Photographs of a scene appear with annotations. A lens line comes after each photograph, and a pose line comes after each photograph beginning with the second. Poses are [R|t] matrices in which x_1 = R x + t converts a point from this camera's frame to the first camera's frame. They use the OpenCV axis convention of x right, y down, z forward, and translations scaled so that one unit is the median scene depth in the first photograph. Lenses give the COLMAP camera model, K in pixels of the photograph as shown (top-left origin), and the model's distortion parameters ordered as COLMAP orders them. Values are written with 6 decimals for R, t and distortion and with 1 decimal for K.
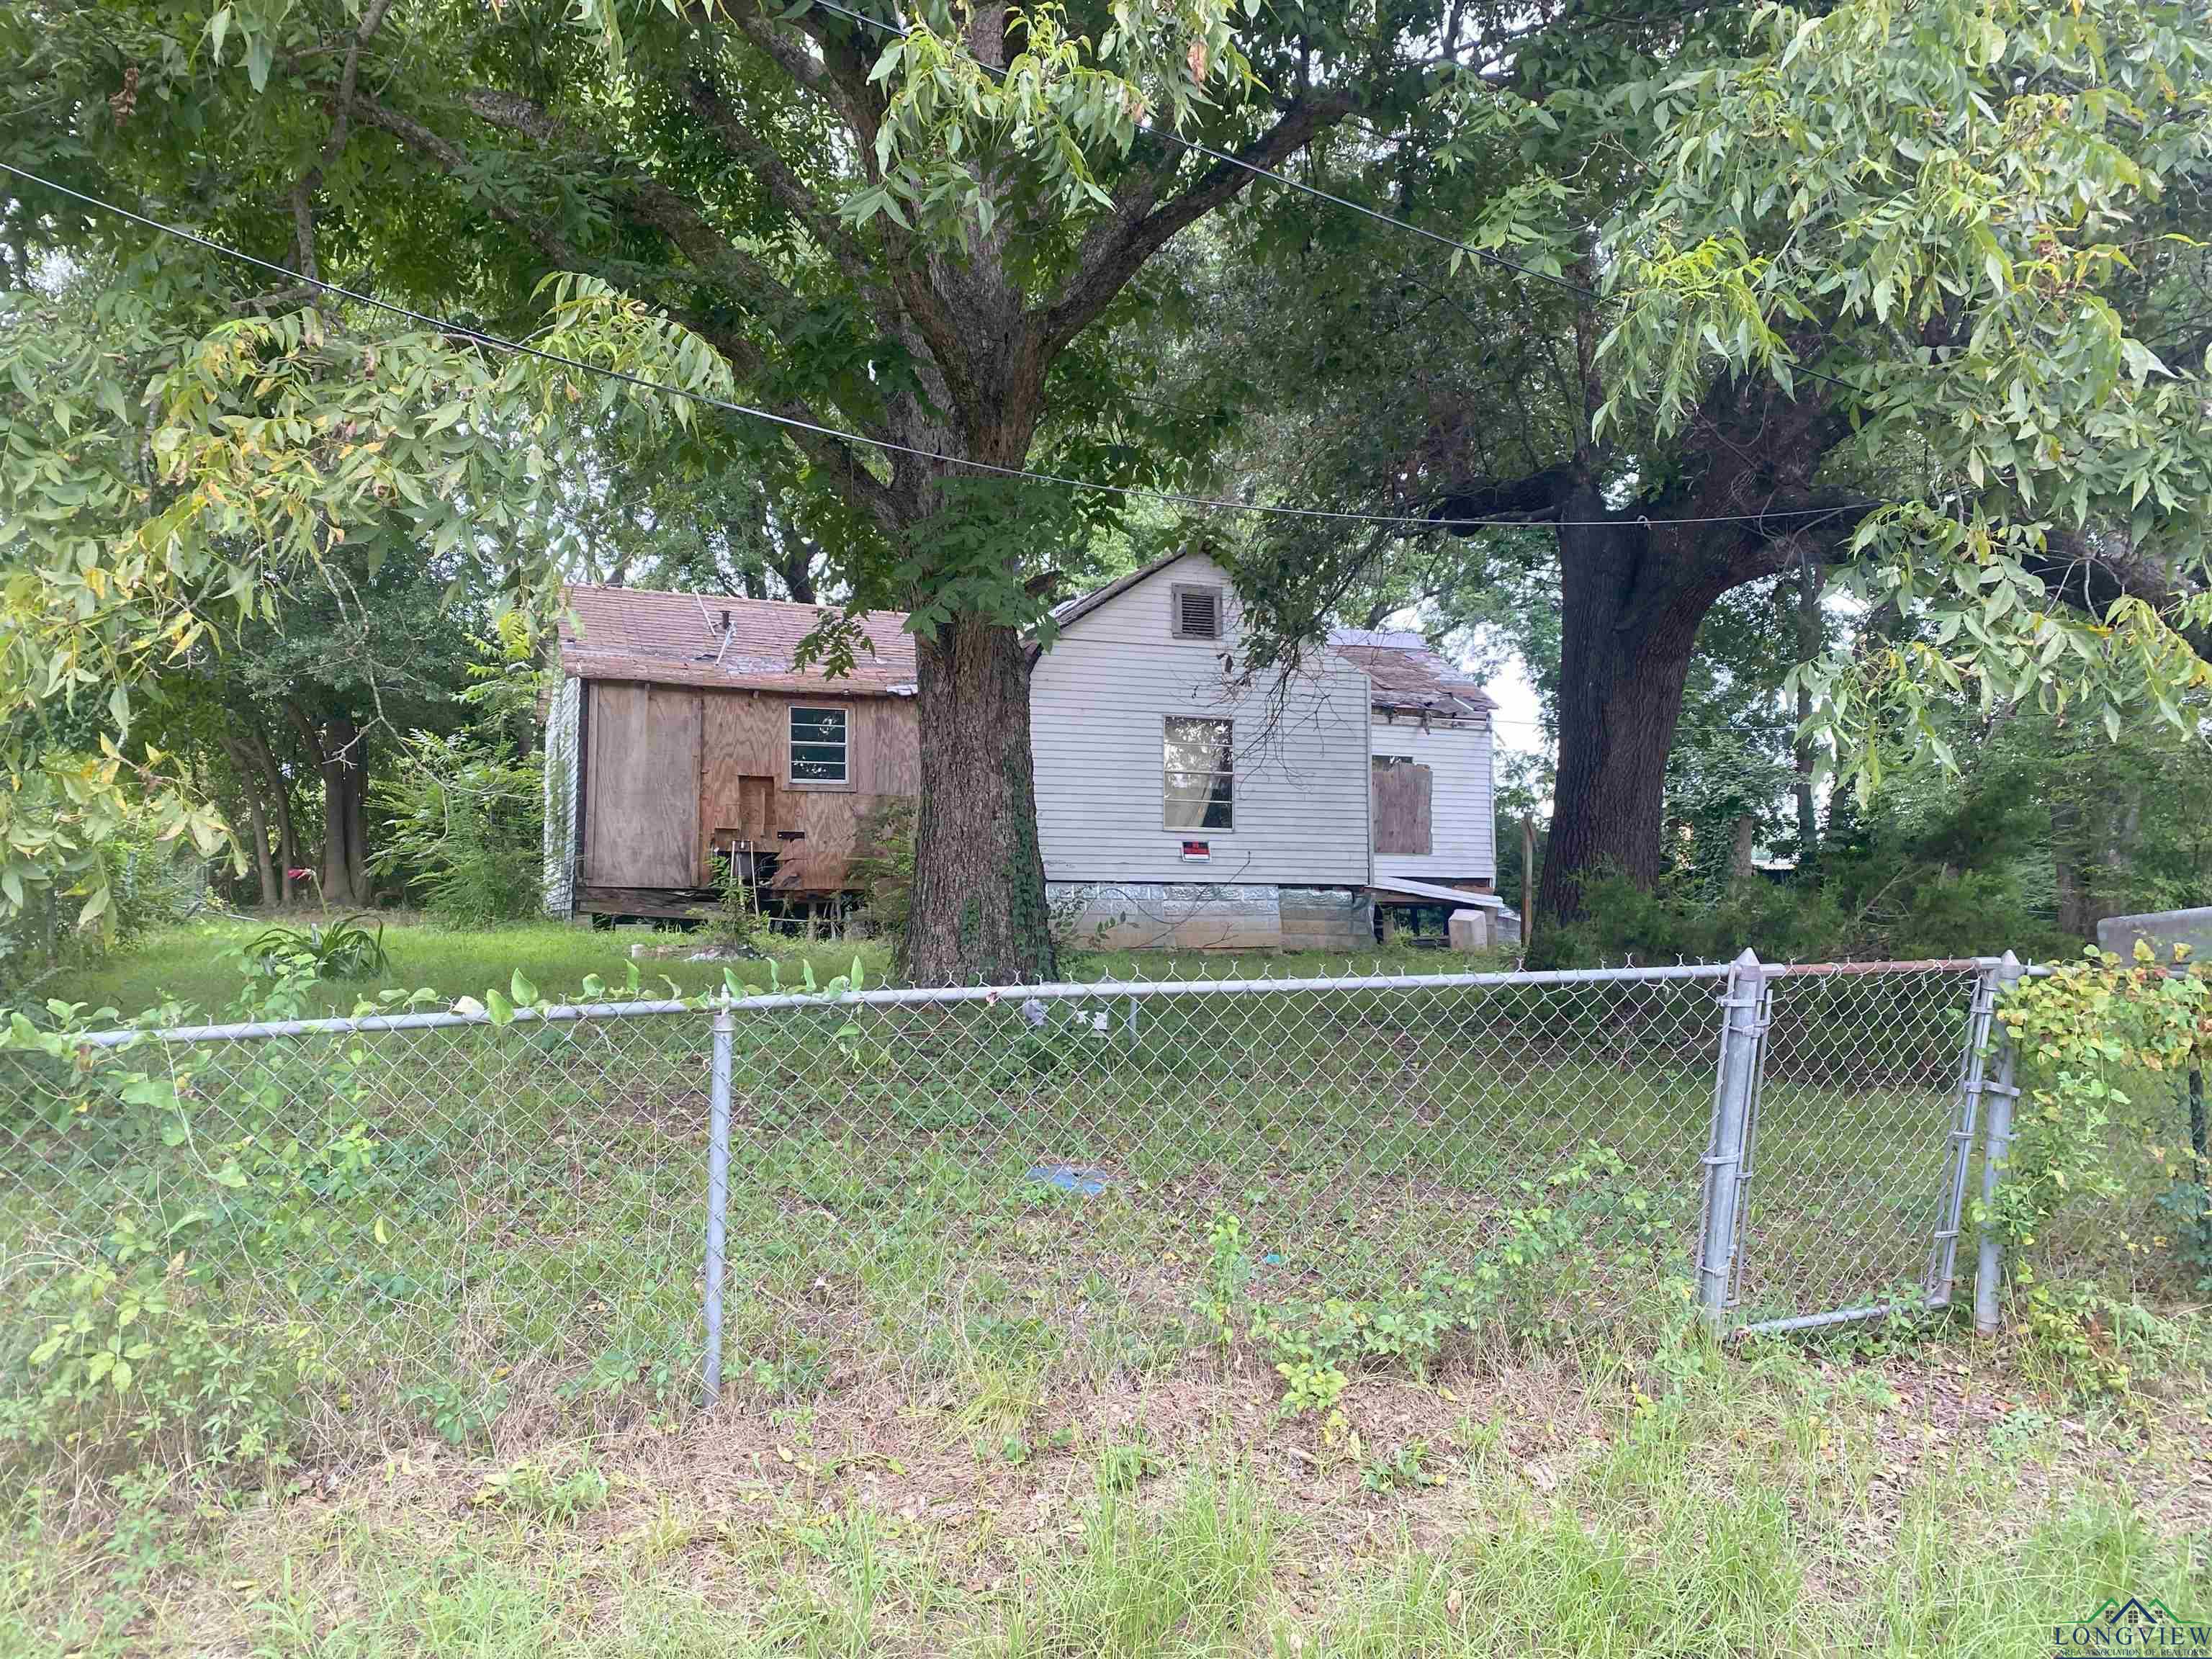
lens RADIAL K [[1697.6, 0, 1106.0], [0, 1697.6, 829.5], [0, 0, 1]] dist [0.088891, -0.002041]
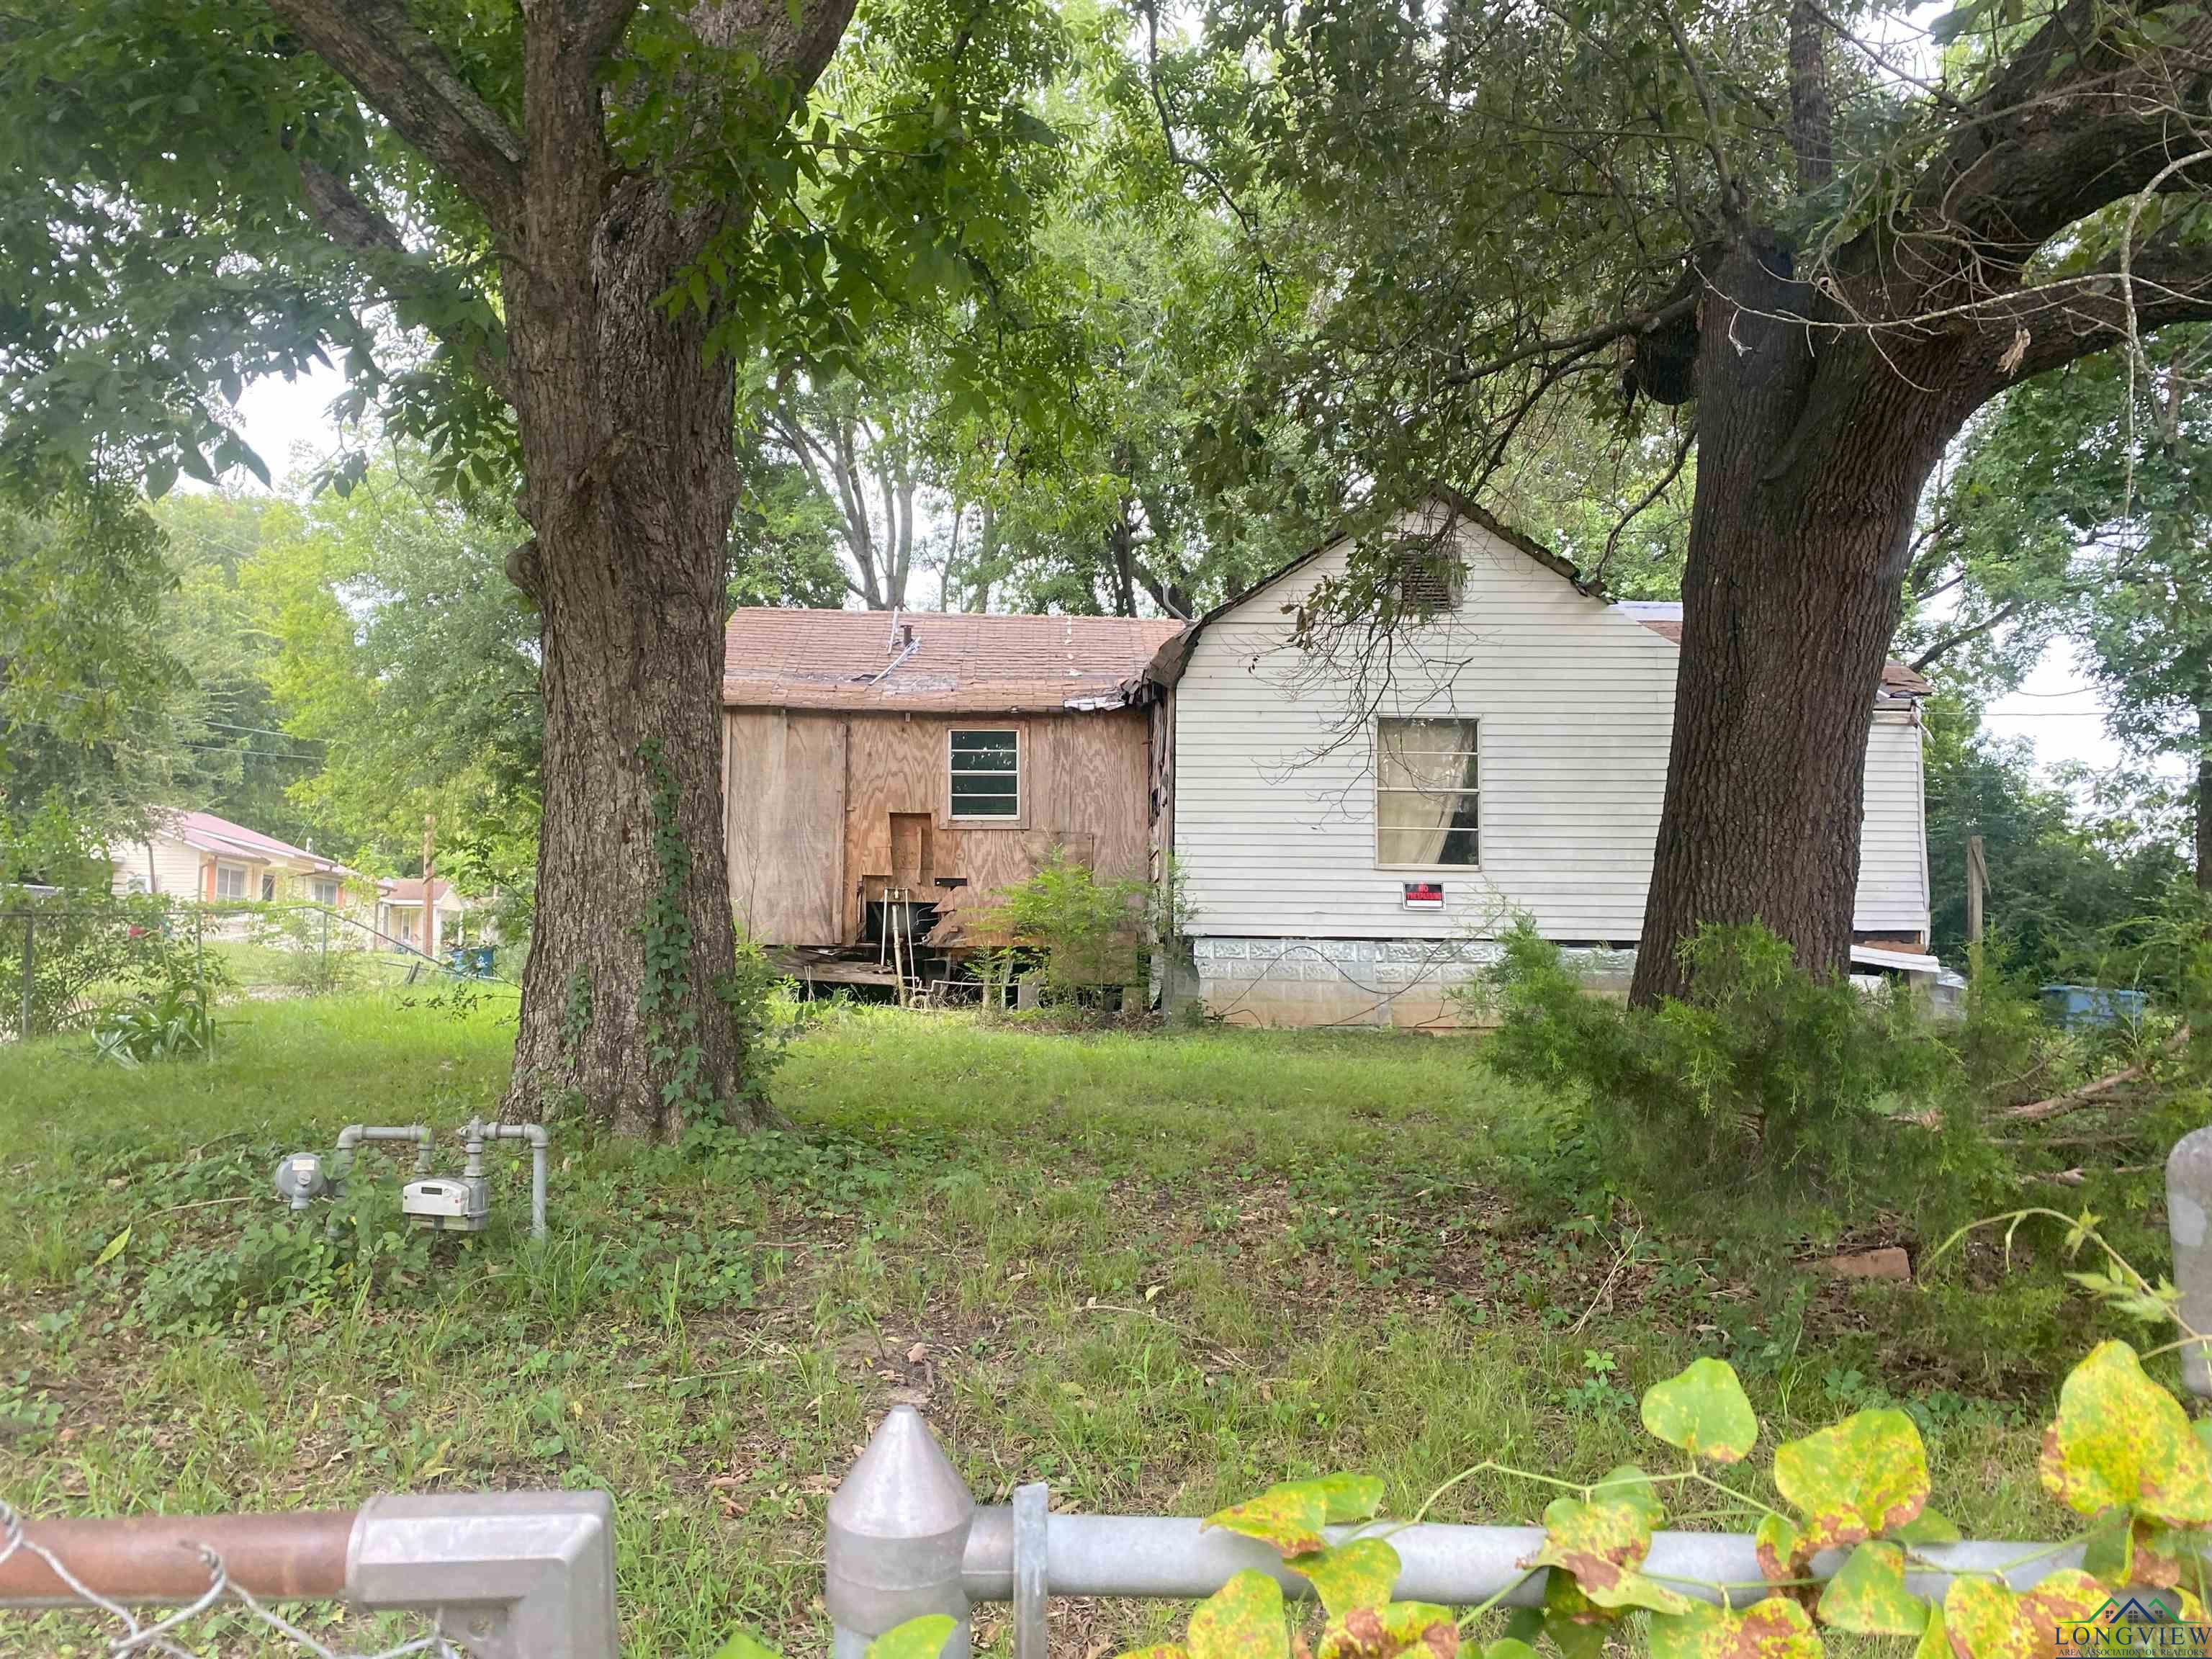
lens RADIAL K [[1672.3, 0, 1106.0], [0, 1672.3, 829.5], [0, 0, 1]] dist [0.042795, -0.001042]
pose [[0.939602, -0.024813, -0.341368, 0.169595], [0.013650, 0.999292, -0.035066, 0.007298], [0.341997, 0.028289, 0.939275, 0.253318]]
